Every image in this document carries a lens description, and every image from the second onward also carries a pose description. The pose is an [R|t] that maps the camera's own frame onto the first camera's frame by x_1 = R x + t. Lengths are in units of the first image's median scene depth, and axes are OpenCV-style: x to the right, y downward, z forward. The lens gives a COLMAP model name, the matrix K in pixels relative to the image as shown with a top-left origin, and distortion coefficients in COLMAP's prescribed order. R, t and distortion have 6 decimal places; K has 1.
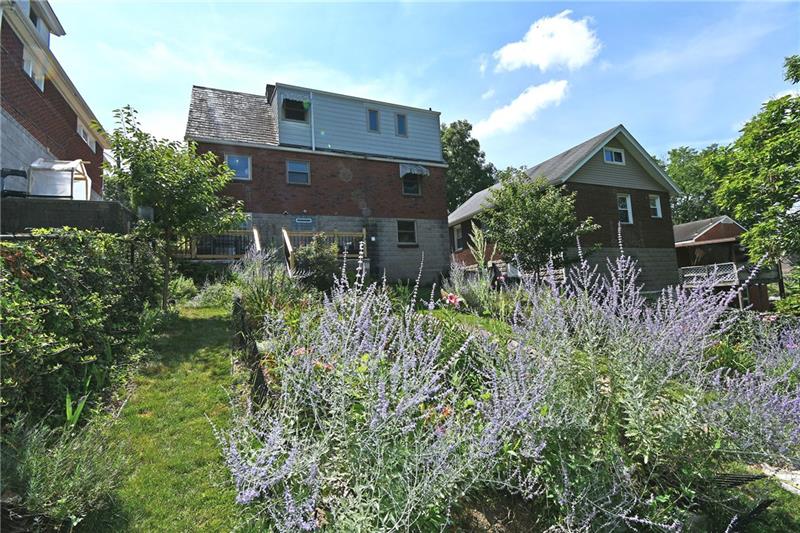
lens RADIAL K [[360.0, 0, 394.6], [0, 360.0, 267.0], [0, 0, 1]] dist [0.000170, -0.012884]
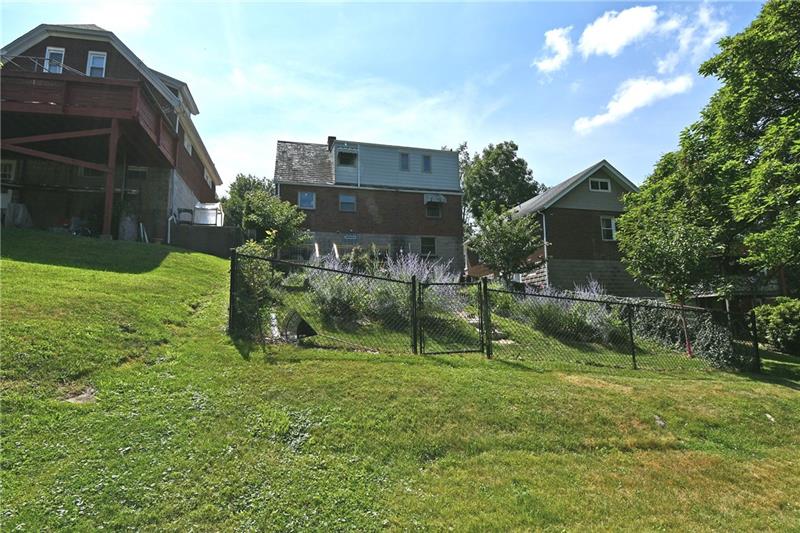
lens RADIAL K [[407.4, 0, 401.9], [0, 407.4, 267.3], [0, 0, 1]] dist [-0.016508, -0.000455]
pose [[0.985854, 0.016180, -0.166824, 0.195860], [-0.023779, 0.998764, -0.043655, 0.047357], [0.165911, 0.047004, 0.985020, -0.477268]]
